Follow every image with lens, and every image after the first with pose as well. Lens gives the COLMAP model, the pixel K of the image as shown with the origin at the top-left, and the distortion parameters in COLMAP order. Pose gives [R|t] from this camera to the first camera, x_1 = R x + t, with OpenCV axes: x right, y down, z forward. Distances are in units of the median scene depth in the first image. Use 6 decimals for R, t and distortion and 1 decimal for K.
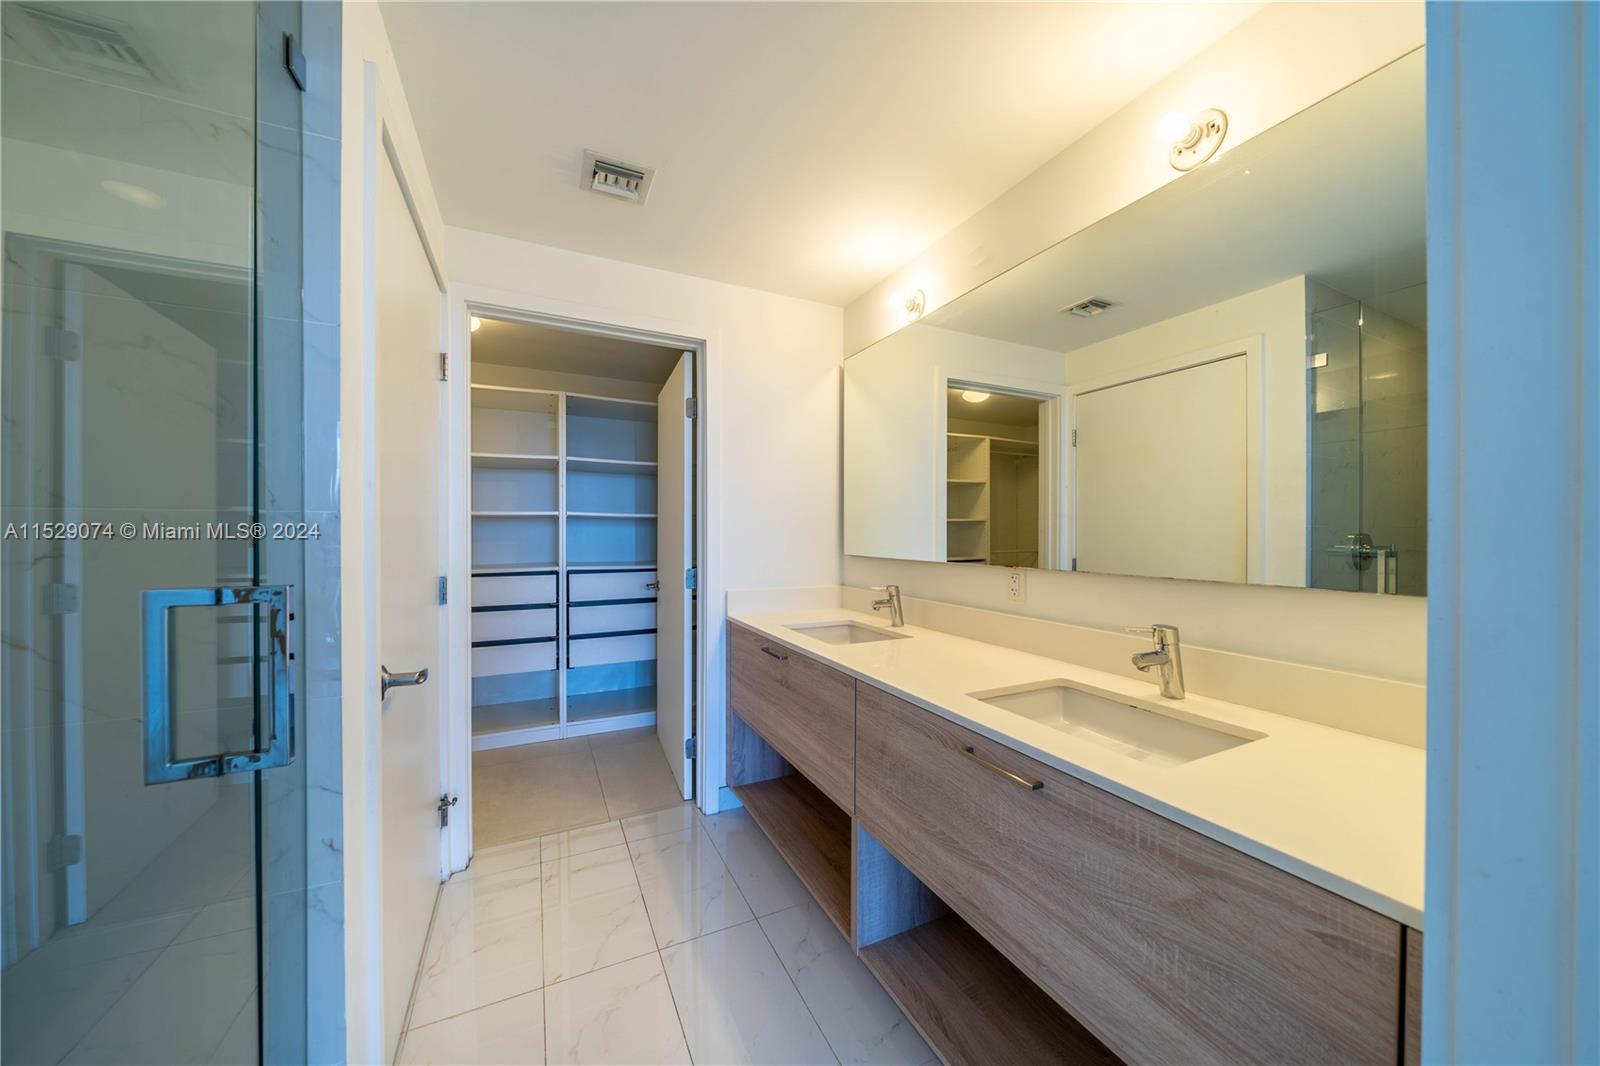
lens RADIAL K [[553.4, 0, 797.4], [0, 553.4, 535.4], [0, 0, 1]] dist [0.001163, 0.000064]
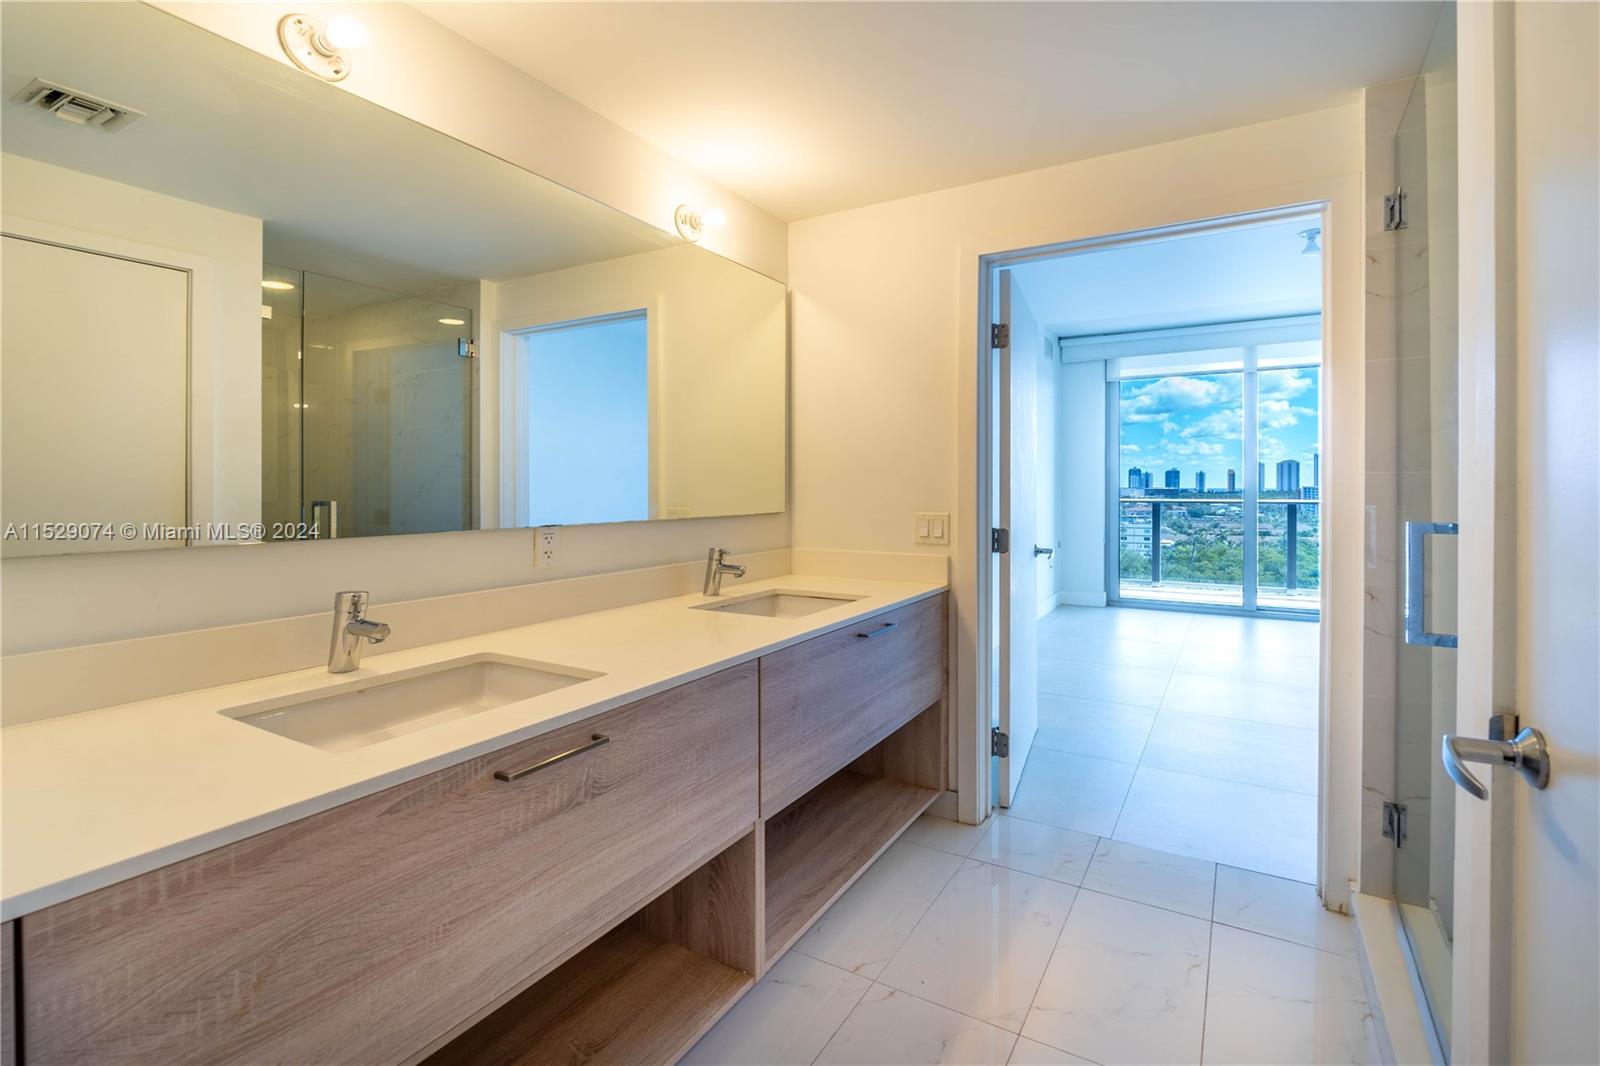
lens RADIAL K [[553.4, 0, 736.6], [0, 553.4, 483.7], [0, 0, 1]] dist [0.001163, 0.000064]
pose [[-0.365622, -0.001532, 0.930762, -0.678522], [0.008033, 0.999956, 0.004801, -0.014238], [-0.930729, 0.009232, -0.365593, 1.347430]]
